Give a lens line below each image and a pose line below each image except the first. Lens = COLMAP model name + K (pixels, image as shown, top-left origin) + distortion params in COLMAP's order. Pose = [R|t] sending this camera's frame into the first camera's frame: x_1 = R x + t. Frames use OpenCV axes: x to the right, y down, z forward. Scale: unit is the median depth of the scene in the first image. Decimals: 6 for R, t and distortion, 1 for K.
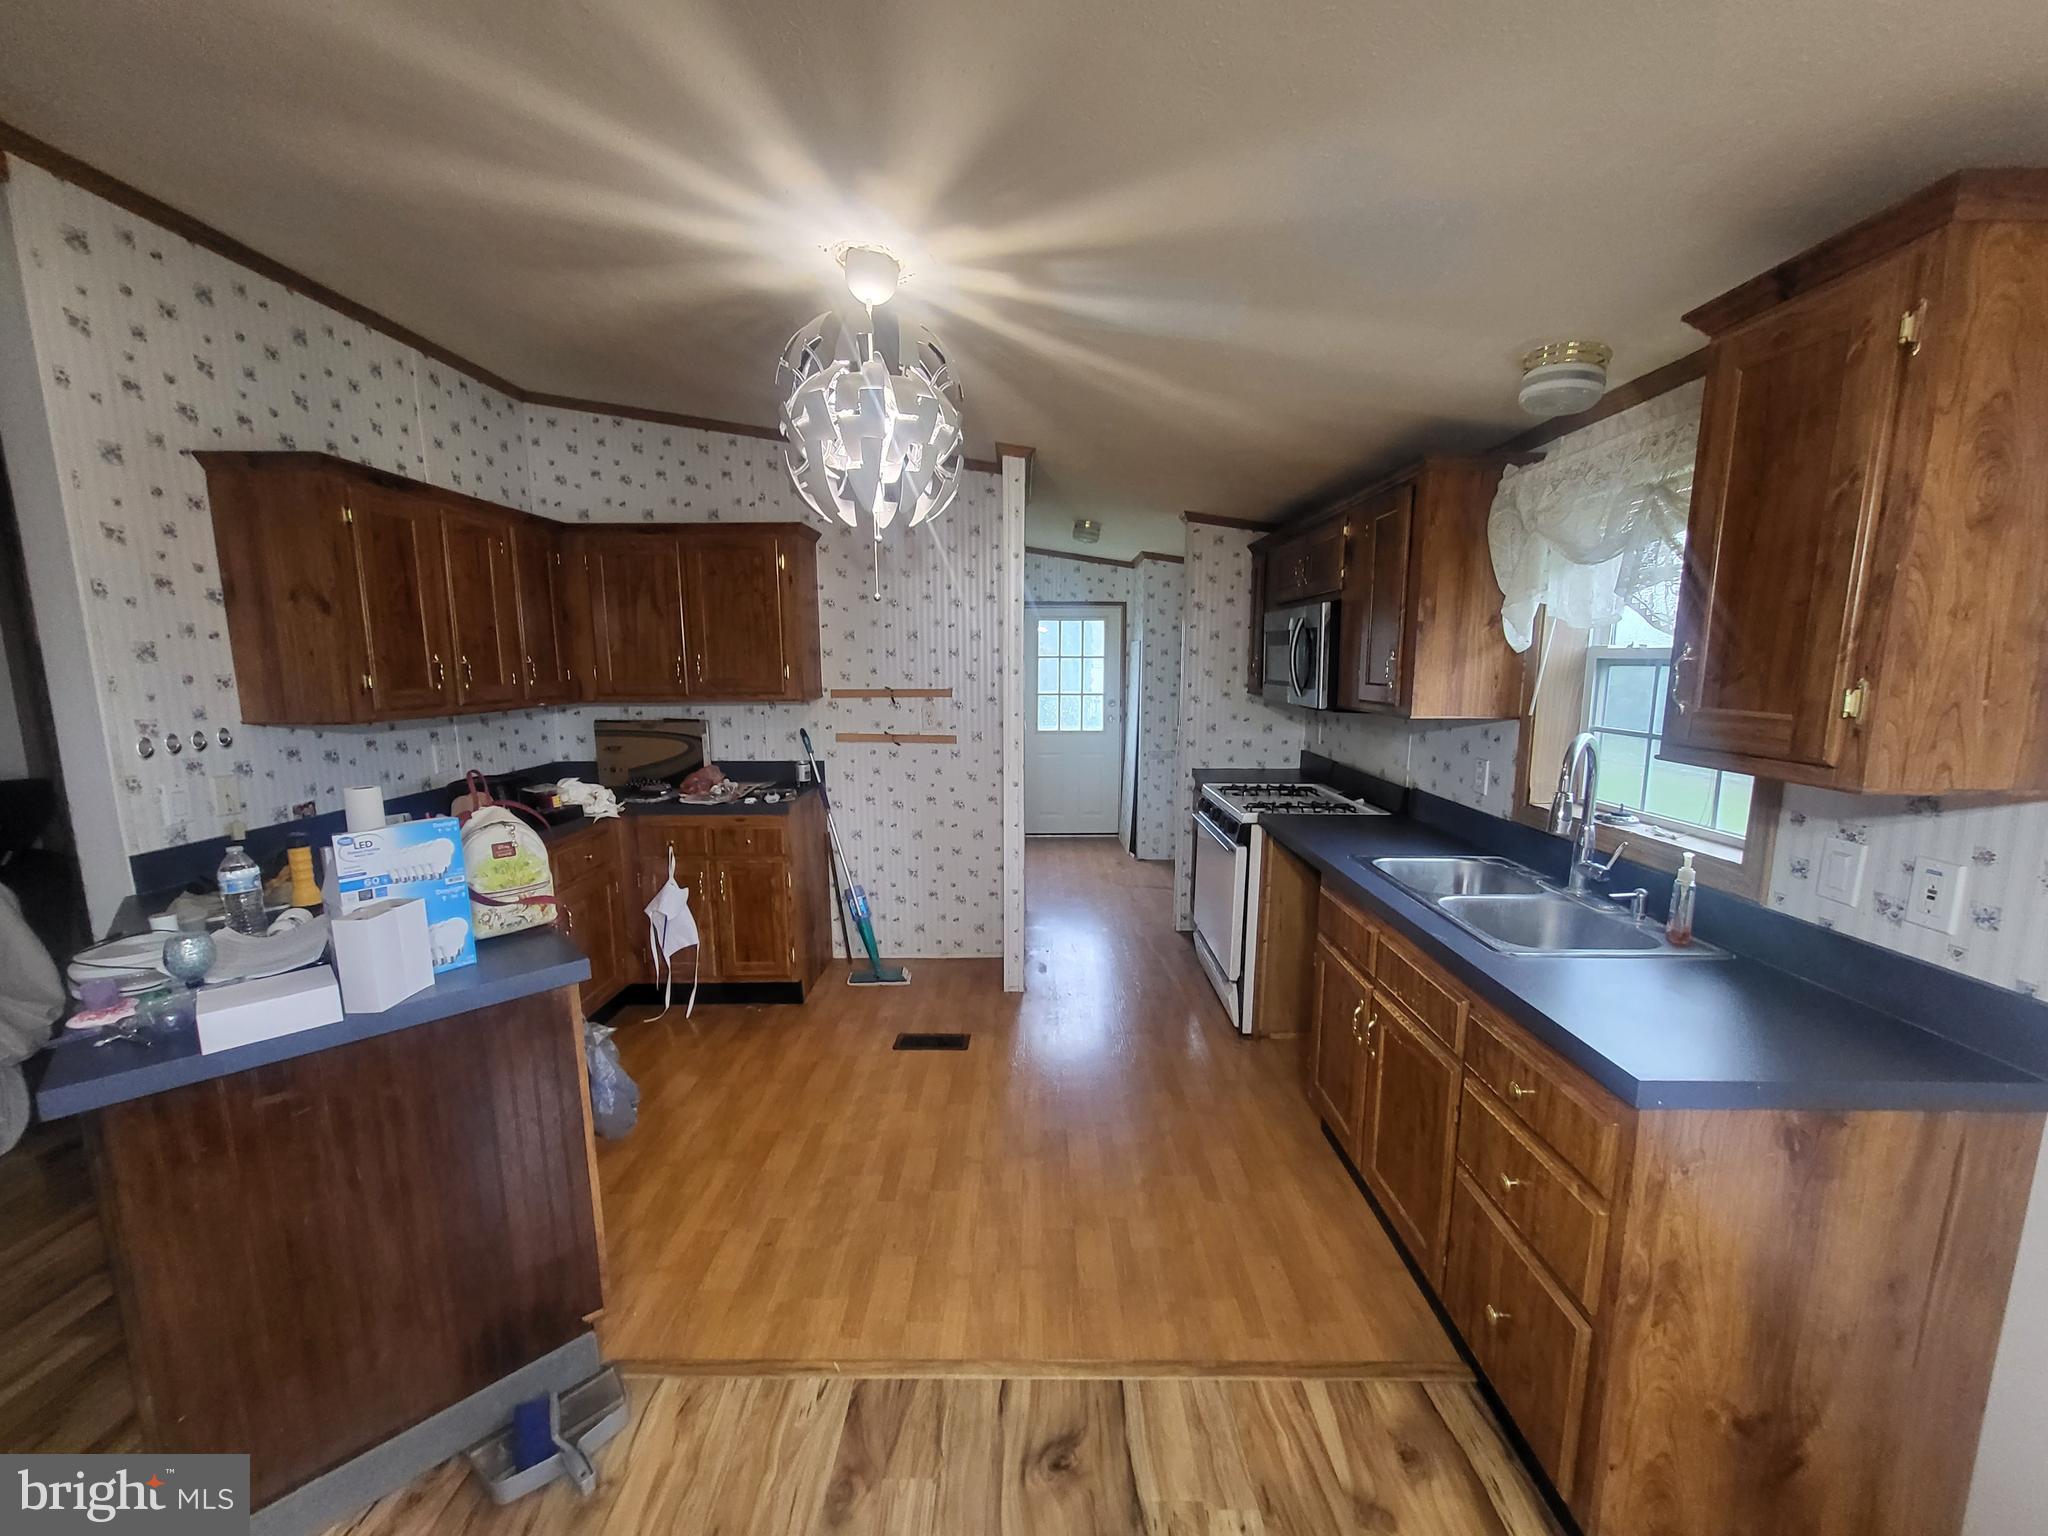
lens RADIAL K [[799.1, 0, 1032.2], [0, 799.1, 773.2], [0, 0, 1]] dist [0.001166, 0.000051]
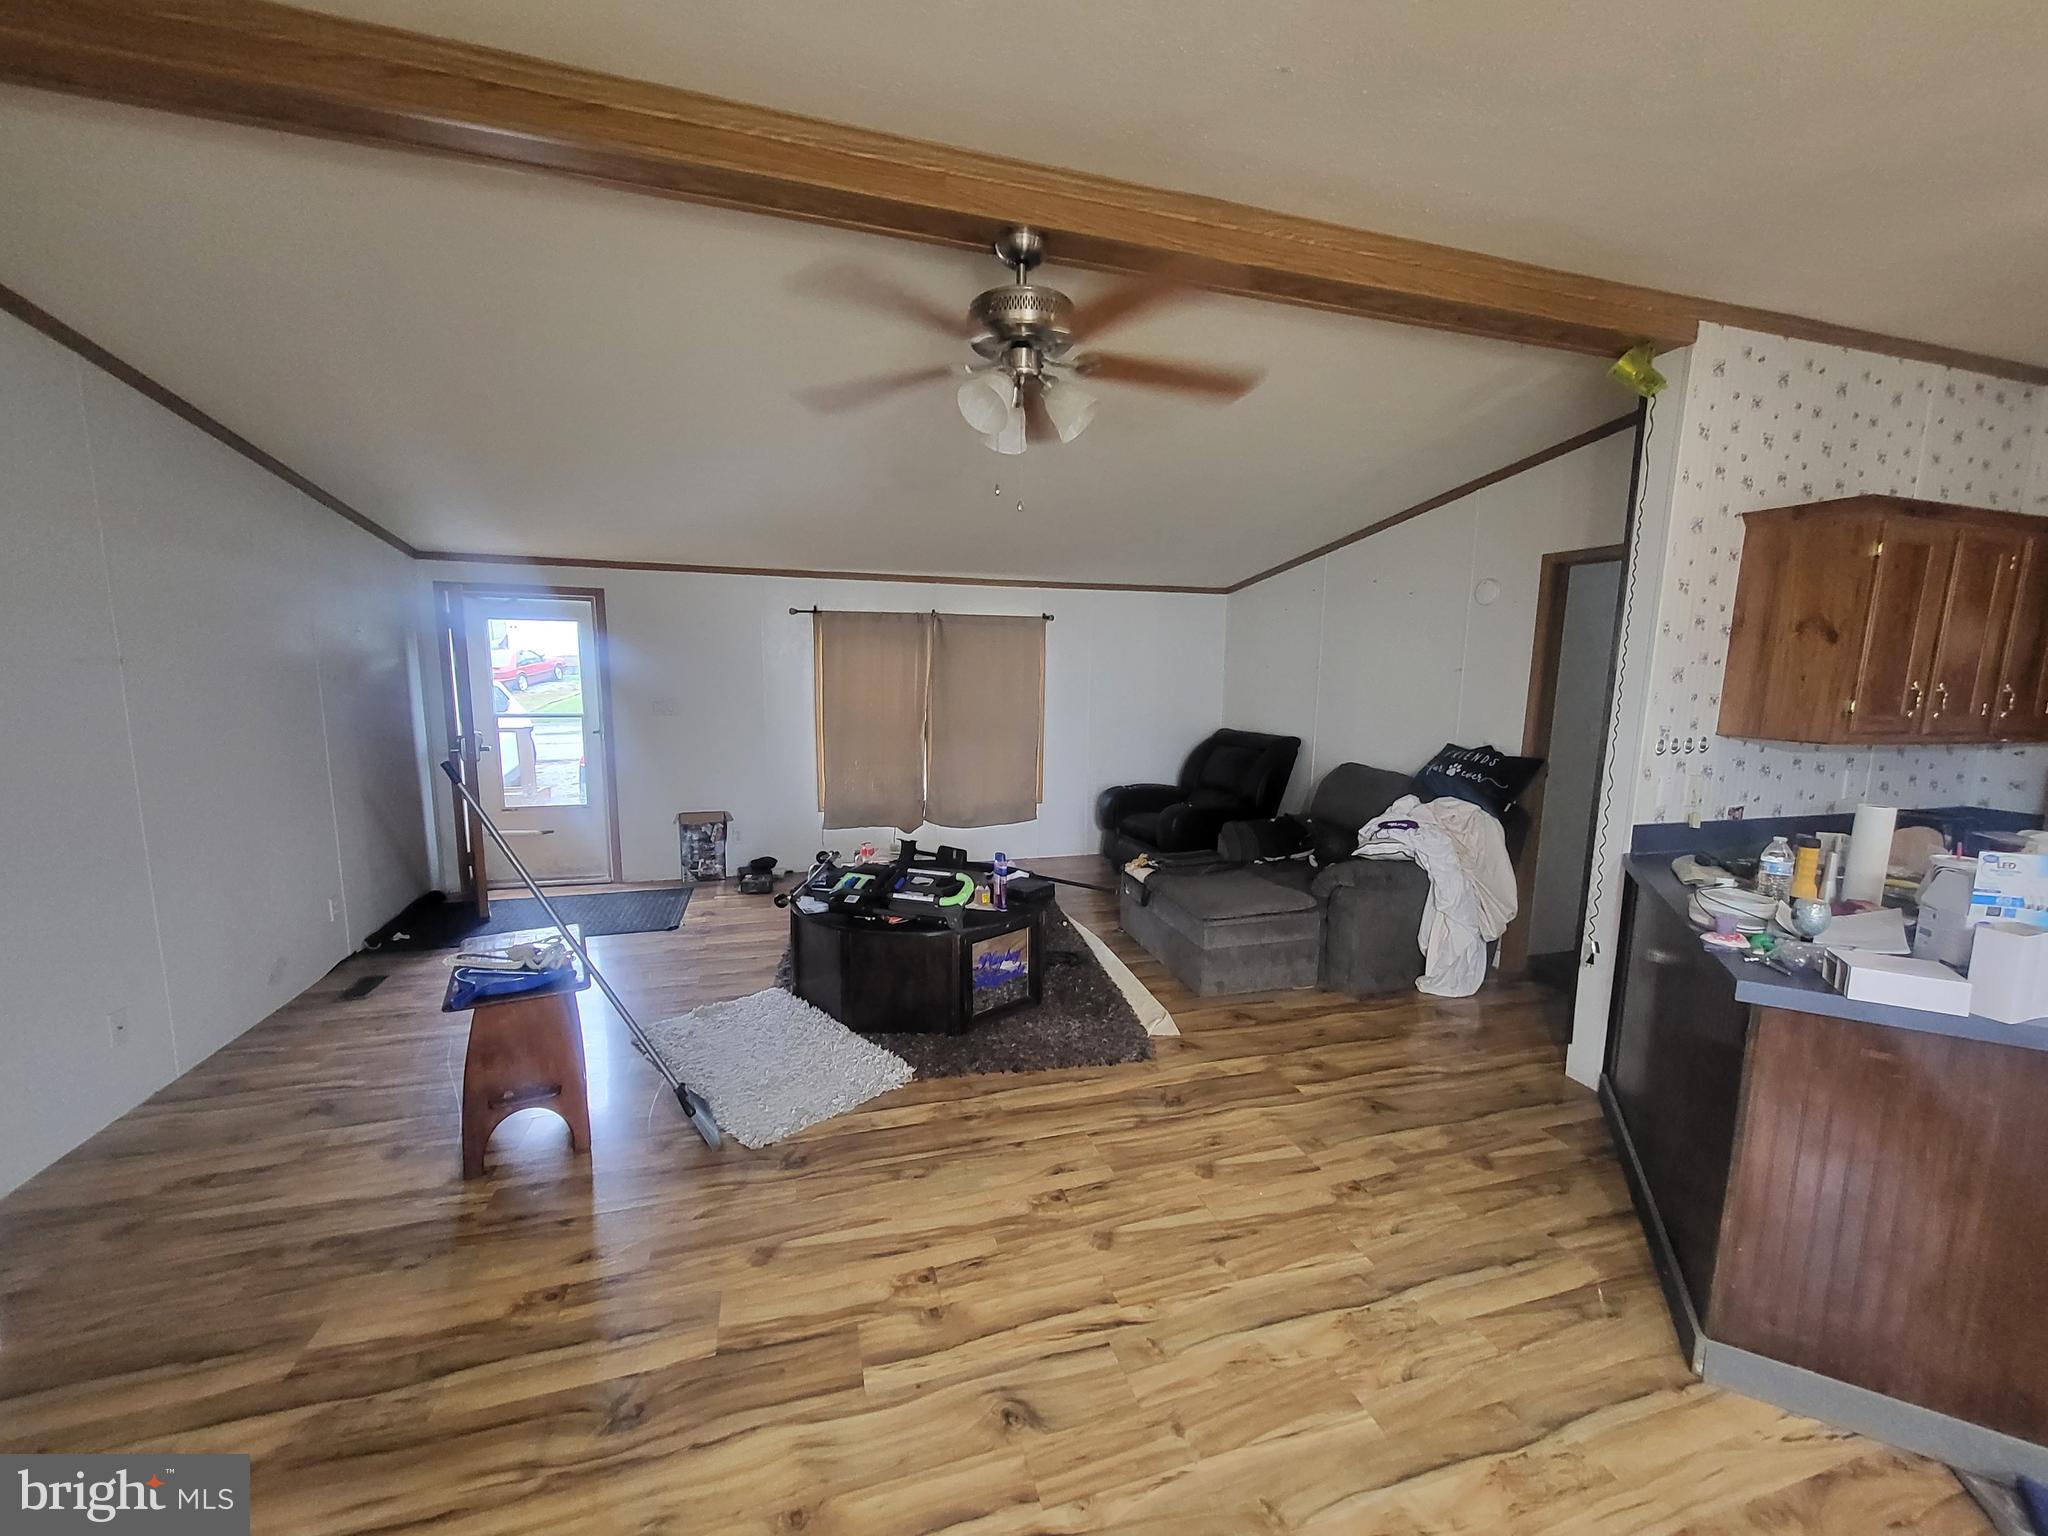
lens RADIAL K [[799.1, 0, 1027.0], [0, 799.1, 780.7], [0, 0, 1]] dist [0.001166, 0.000051]
pose [[0.300098, 0.147646, -0.942413, -0.151226], [-0.156650, 0.982164, 0.103990, 0.045462], [0.940958, 0.116422, 0.317875, -0.367513]]
